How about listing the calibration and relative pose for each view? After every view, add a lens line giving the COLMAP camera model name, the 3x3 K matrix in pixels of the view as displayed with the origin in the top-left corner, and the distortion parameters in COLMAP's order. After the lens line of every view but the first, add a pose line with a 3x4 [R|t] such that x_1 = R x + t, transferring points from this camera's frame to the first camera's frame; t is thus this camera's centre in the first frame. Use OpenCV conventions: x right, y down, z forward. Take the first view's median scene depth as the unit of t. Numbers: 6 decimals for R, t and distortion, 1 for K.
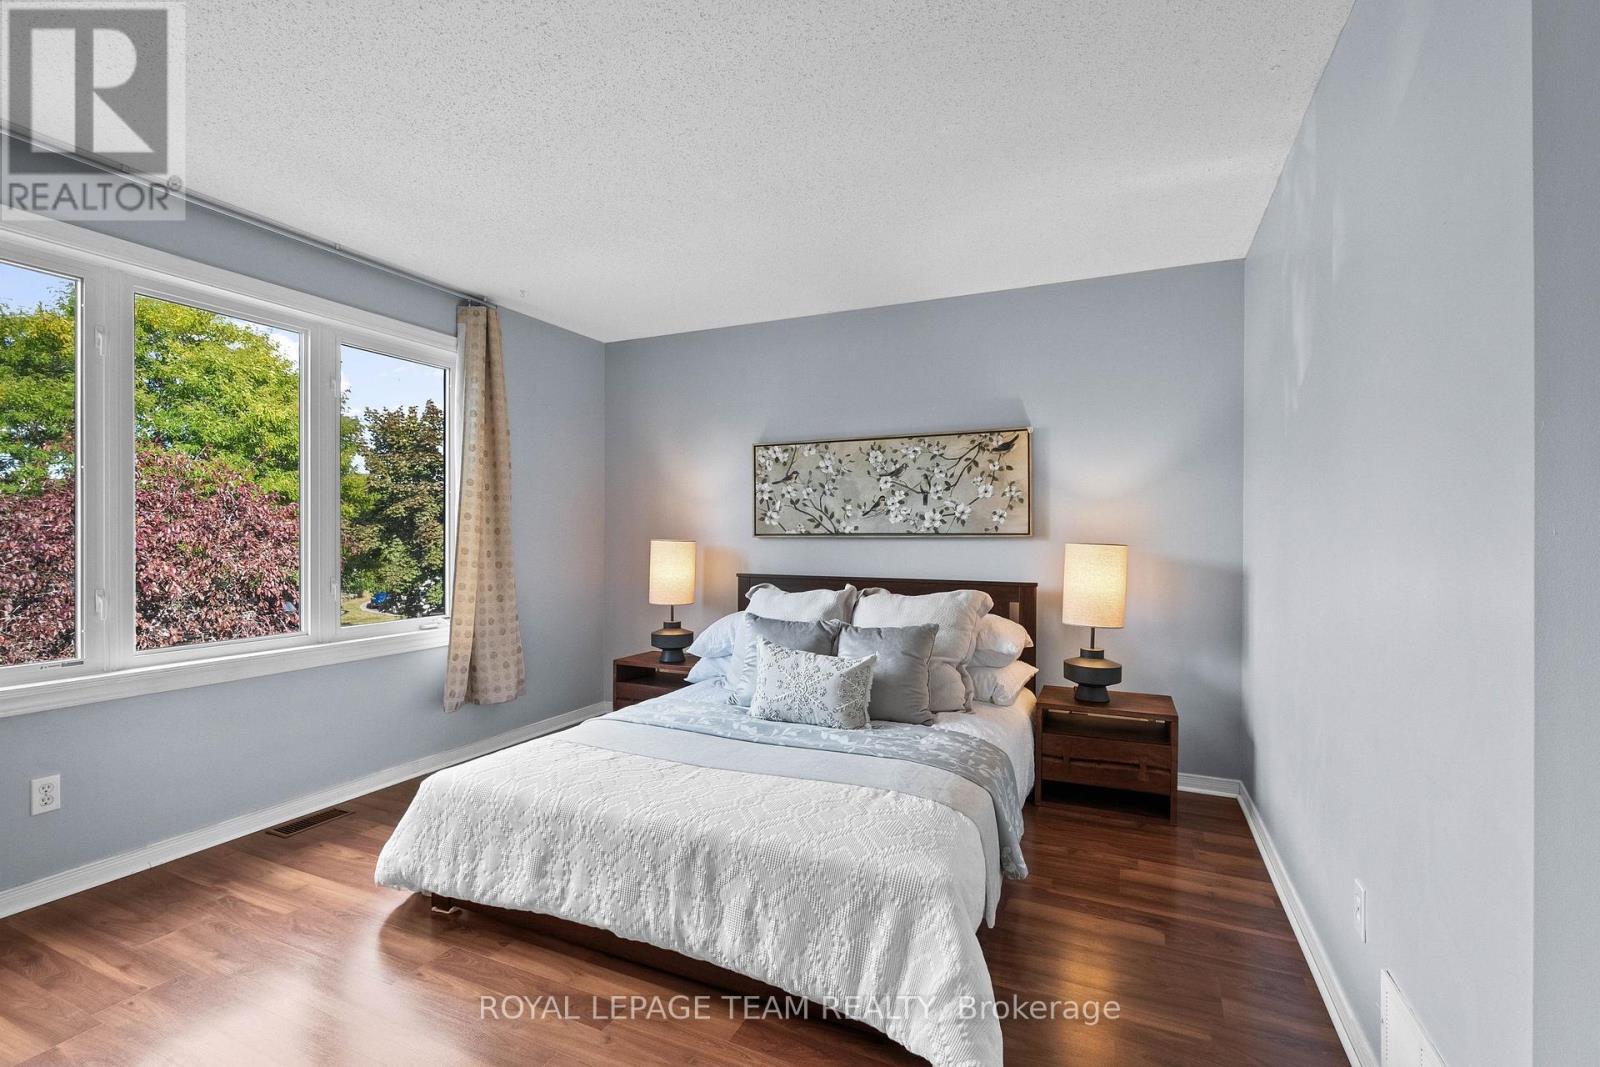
lens RADIAL K [[704.5, 0, 800.1], [0, 704.5, 529.8], [0, 0, 1]] dist [-0.008017, -0.000200]
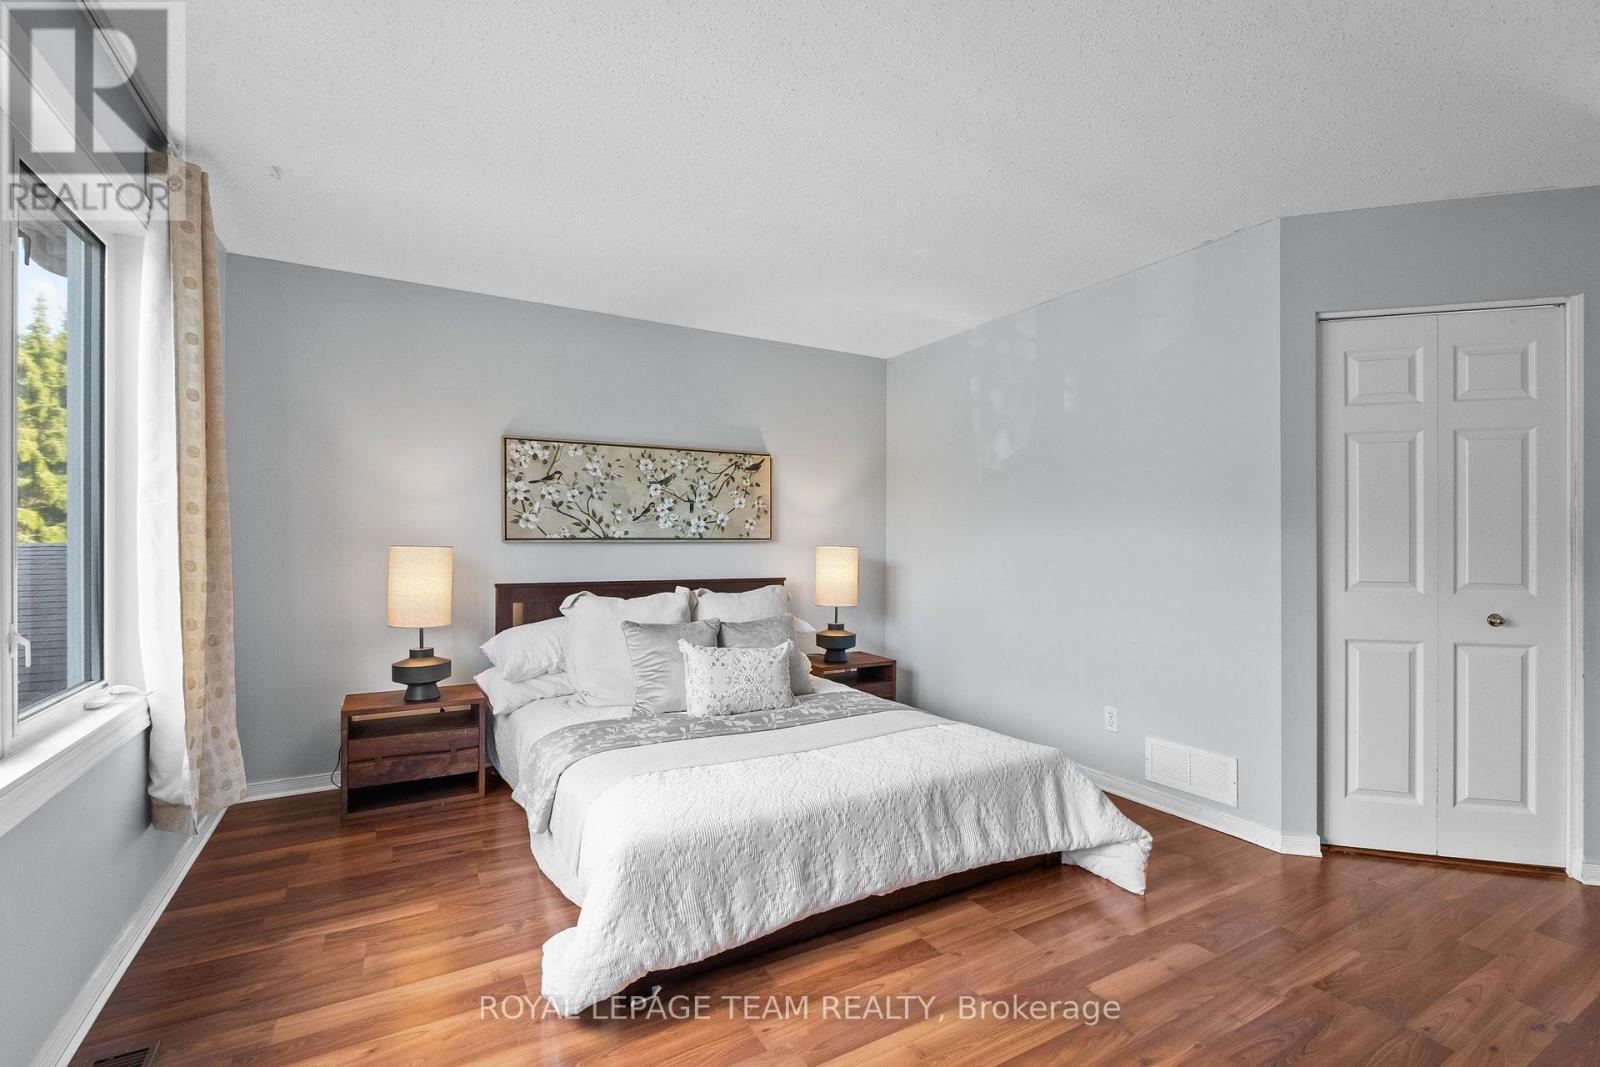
lens RADIAL K [[704.5, 0, 766.9], [0, 704.5, 545.2], [0, 0, 1]] dist [-0.008017, -0.000200]
pose [[0.607179, -0.009034, 0.794514, -0.634880], [-0.012070, 0.999715, 0.020592, -0.008012], [-0.794473, -0.022092, 0.606897, 0.227689]]
